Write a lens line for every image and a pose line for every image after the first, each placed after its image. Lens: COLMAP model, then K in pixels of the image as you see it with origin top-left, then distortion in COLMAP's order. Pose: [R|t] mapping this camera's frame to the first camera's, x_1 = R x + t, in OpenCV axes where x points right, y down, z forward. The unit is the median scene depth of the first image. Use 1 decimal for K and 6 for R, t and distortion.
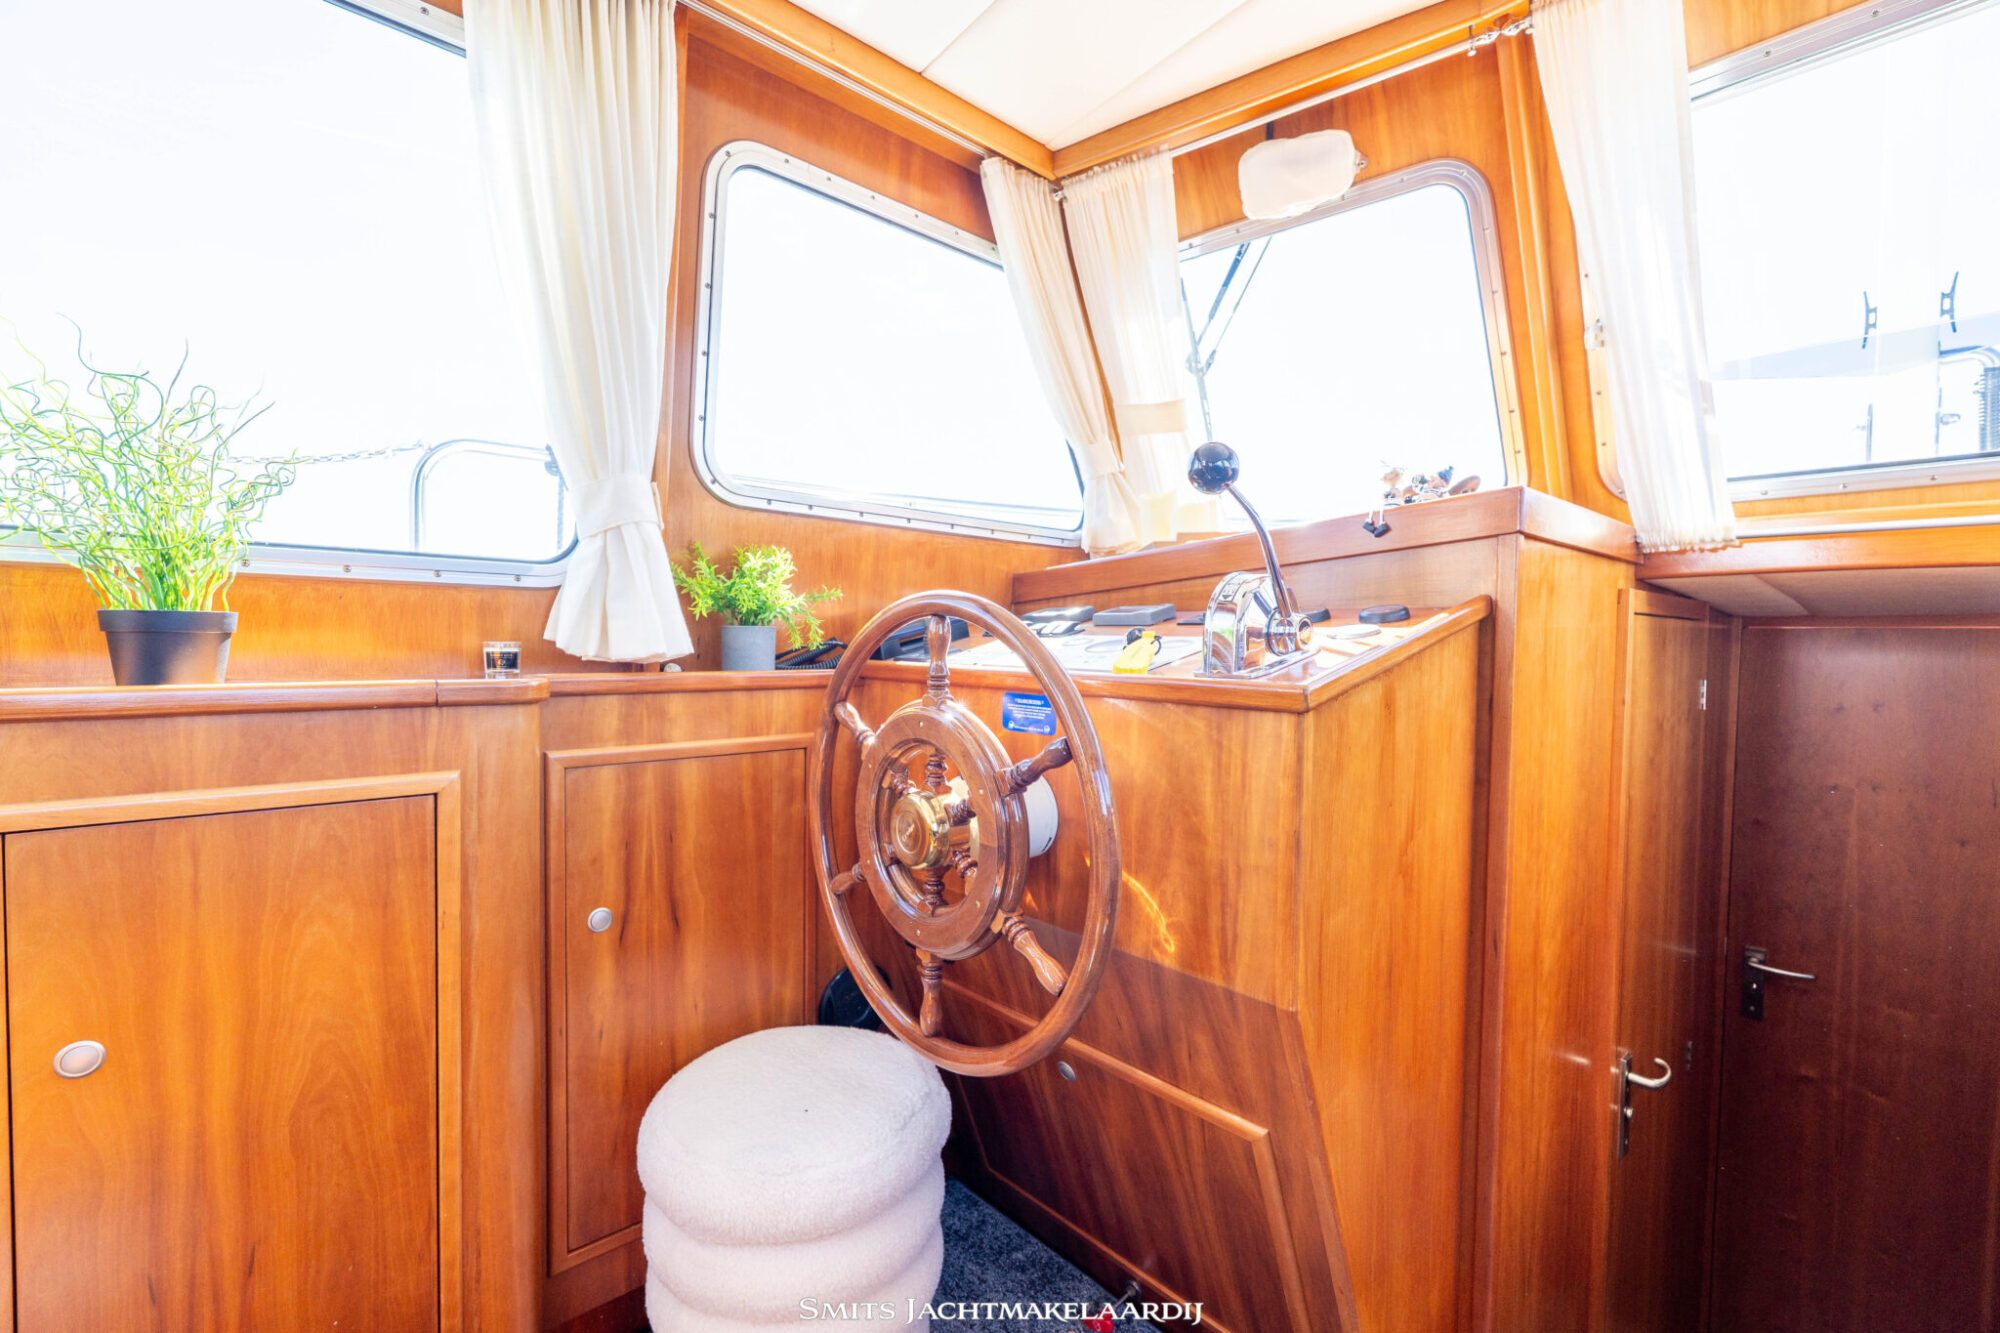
lens RADIAL K [[876.3, 0, 1008.7], [0, 876.3, 668.9], [0, 0, 1]] dist [0.000520, 0.000619]
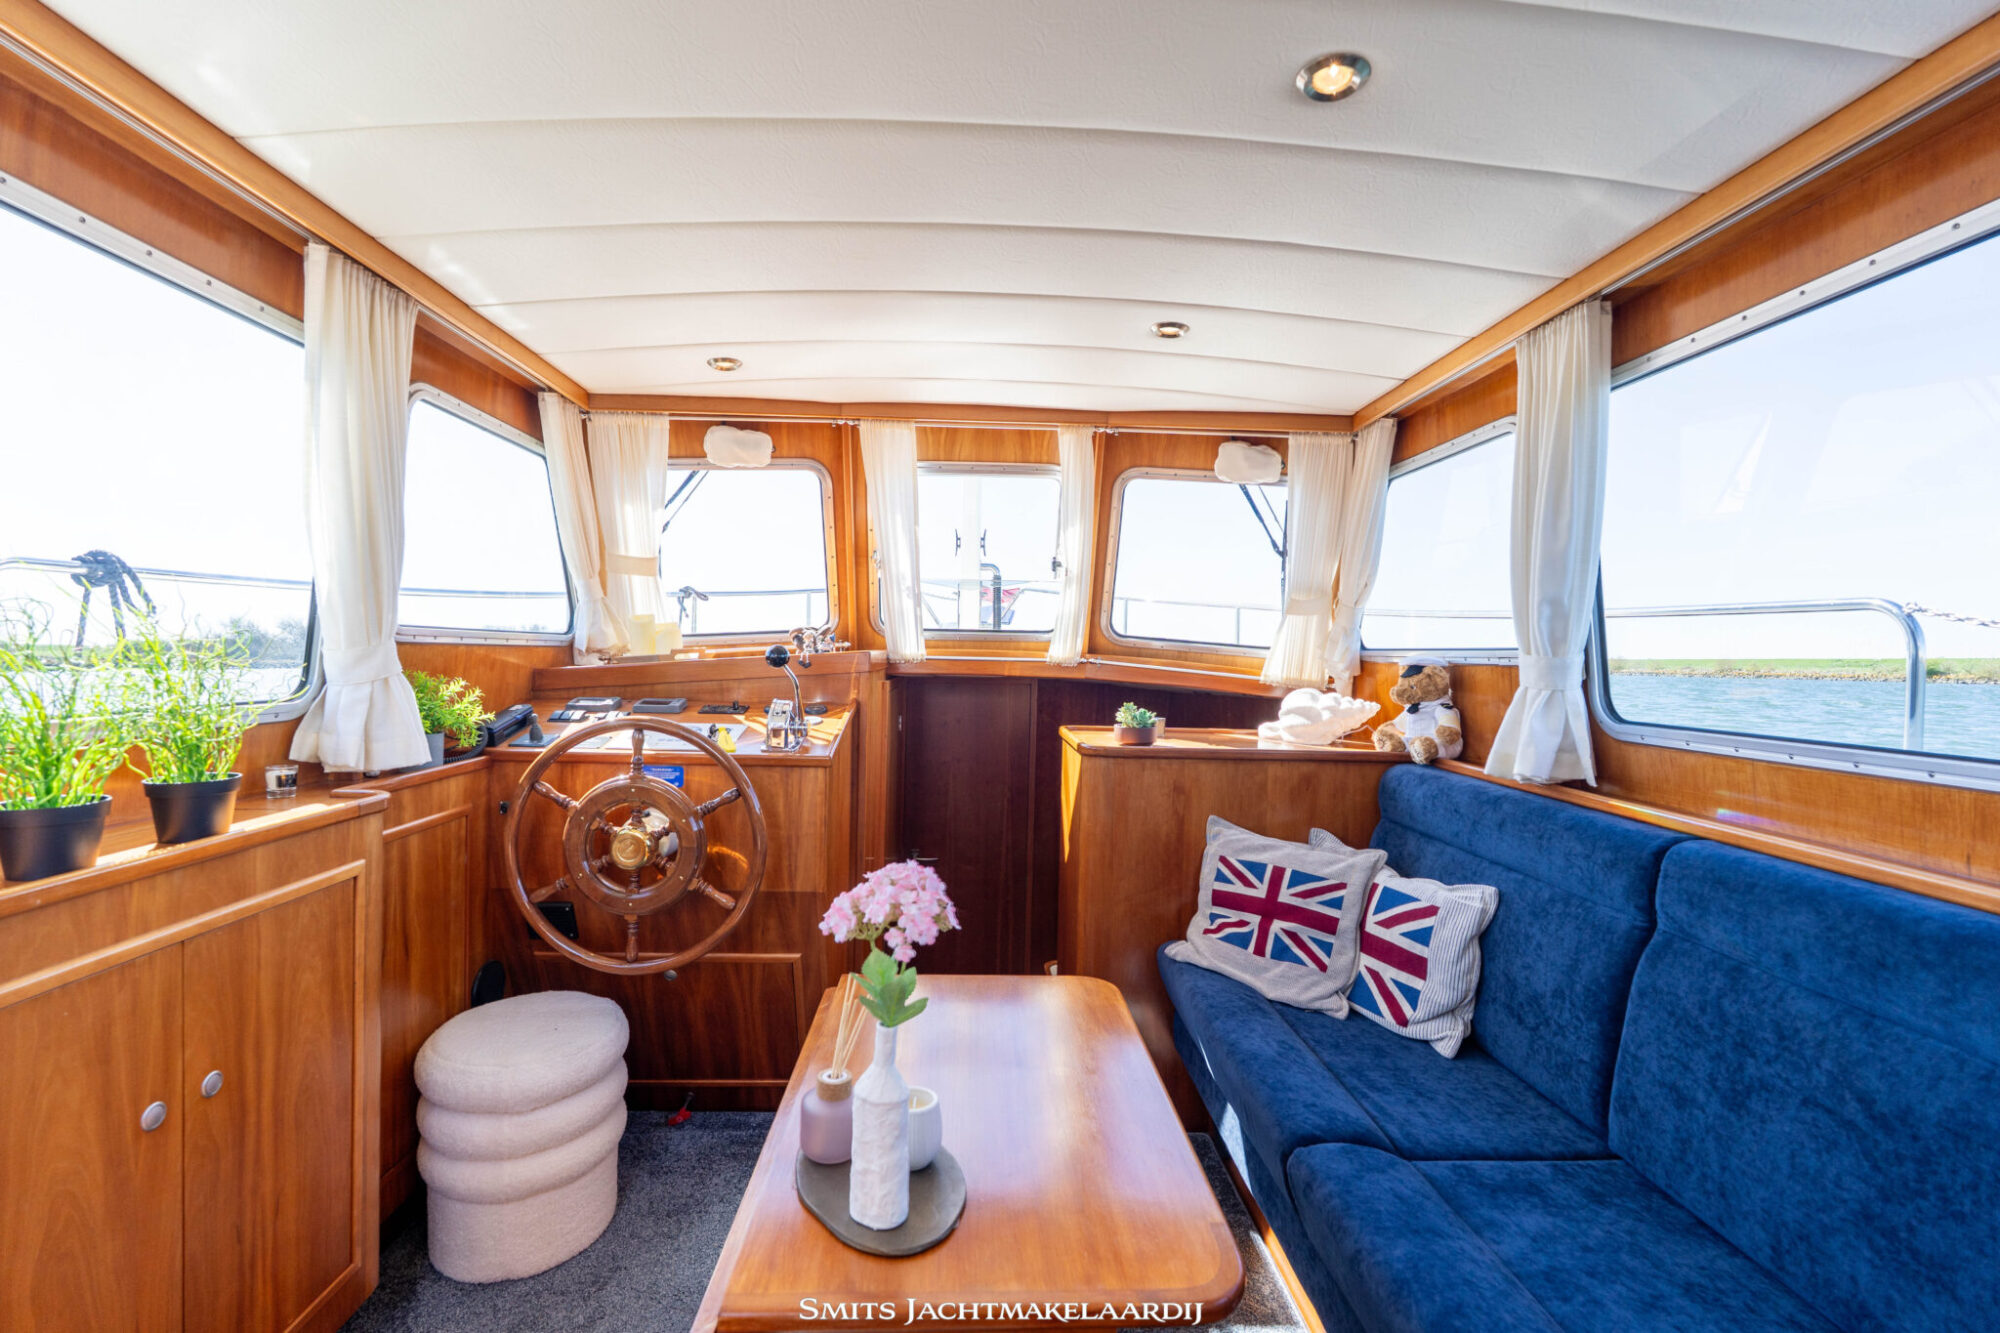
lens RADIAL K [[876.3, 0, 1008.7], [0, 876.3, 668.9], [0, 0, 1]] dist [0.000520, 0.000619]
pose [[0.635104, -0.017167, 0.772235, -0.717615], [0.010188, 0.999852, 0.013848, -0.147446], [-0.772359, -0.000928, 0.635185, -0.546713]]
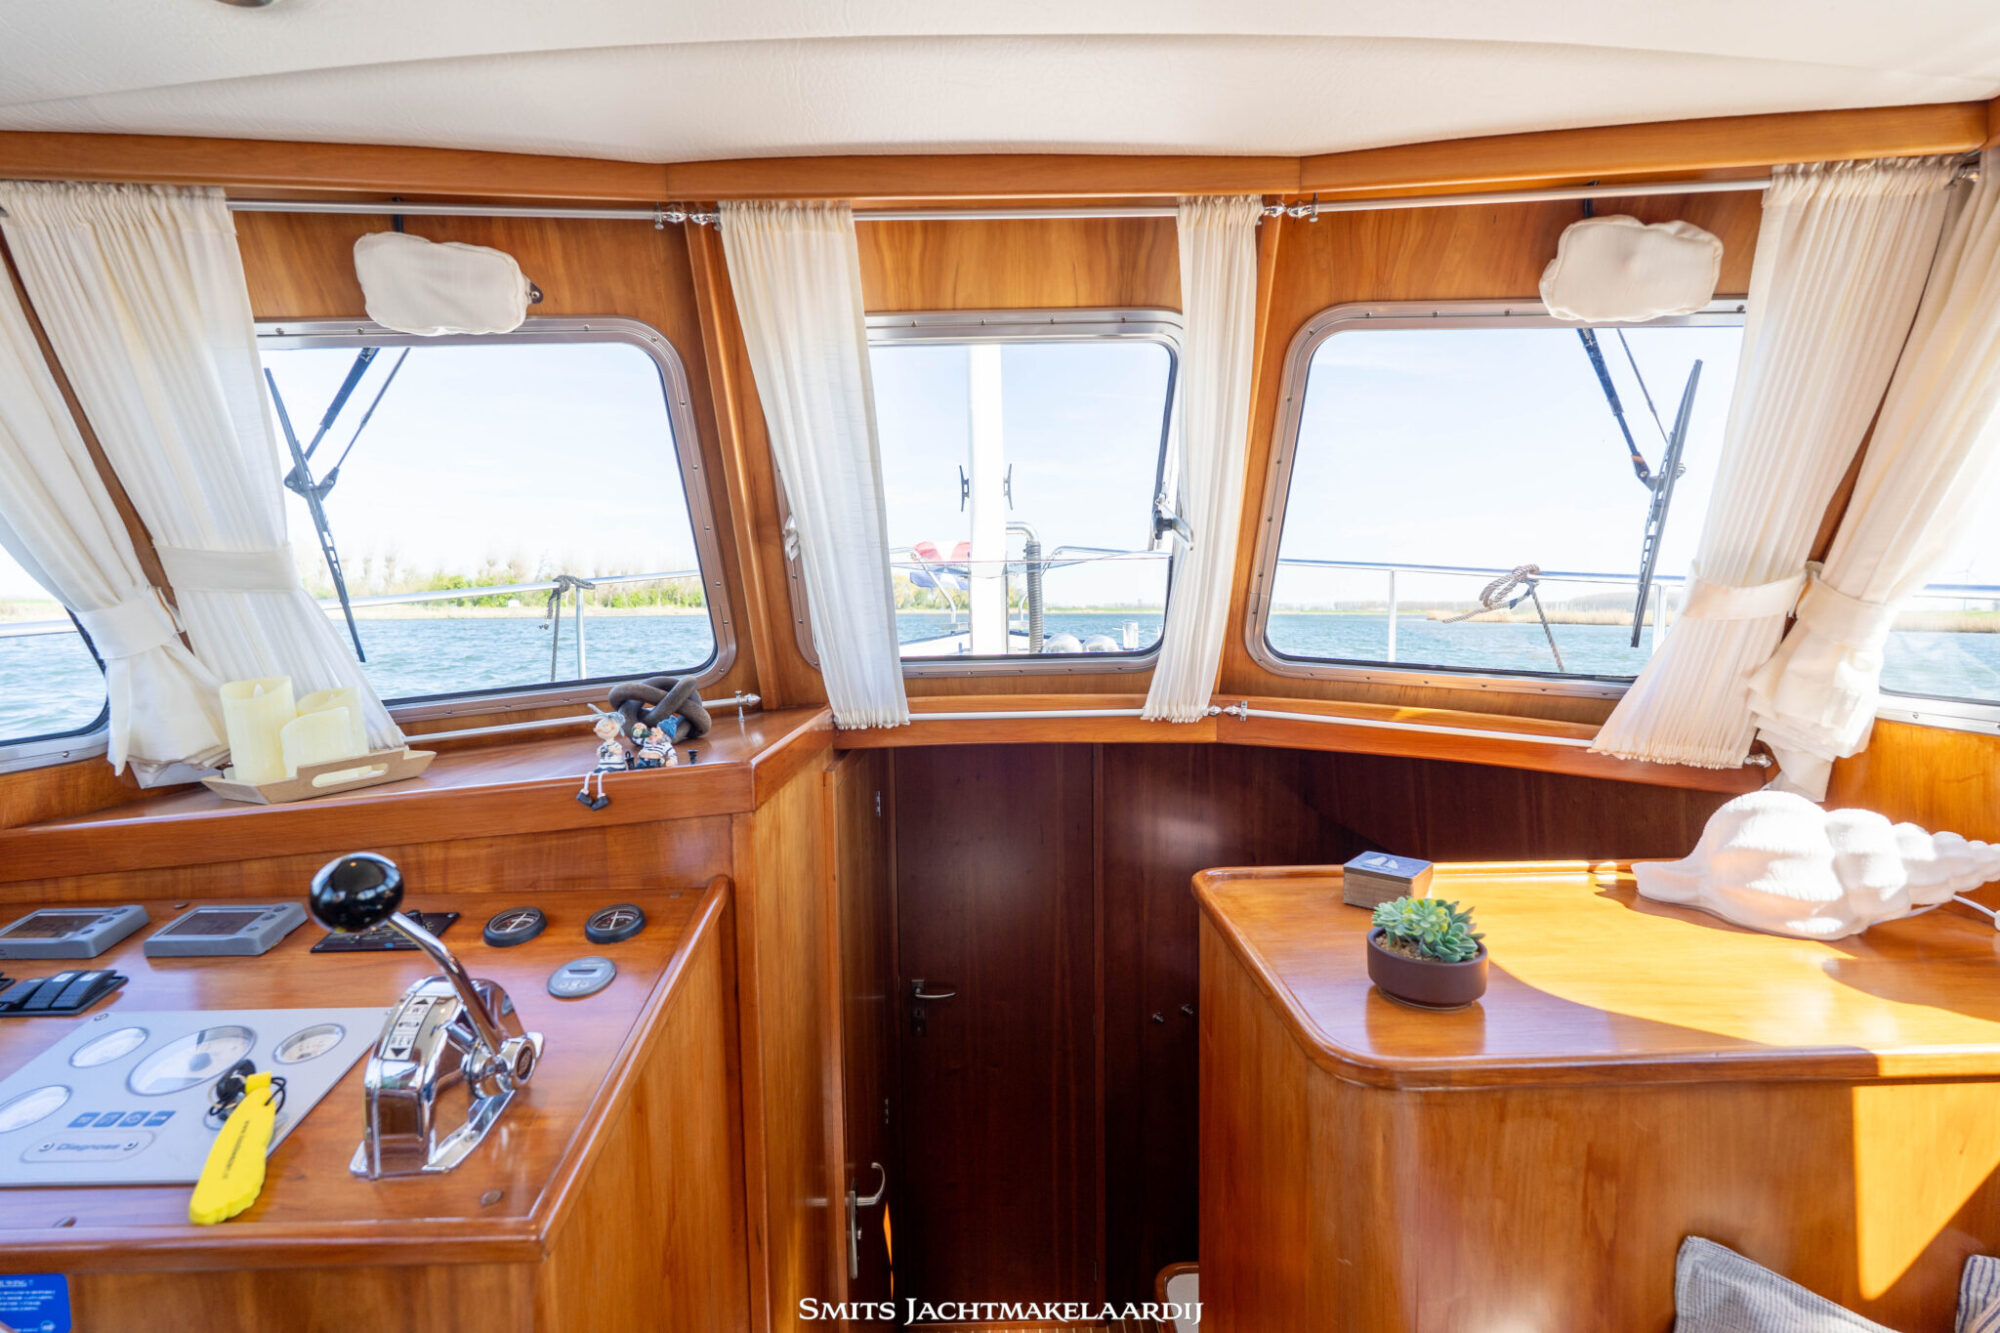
lens RADIAL K [[904.3, 0, 992.8], [0, 904.3, 668.0], [0, 0, 1]] dist [-0.001716, -0.000109]
pose [[0.667358, -0.081200, 0.740298, 0.042033], [0.047581, 0.996656, 0.066426, -0.278687], [-0.743216, -0.009106, 0.668990, 0.131117]]
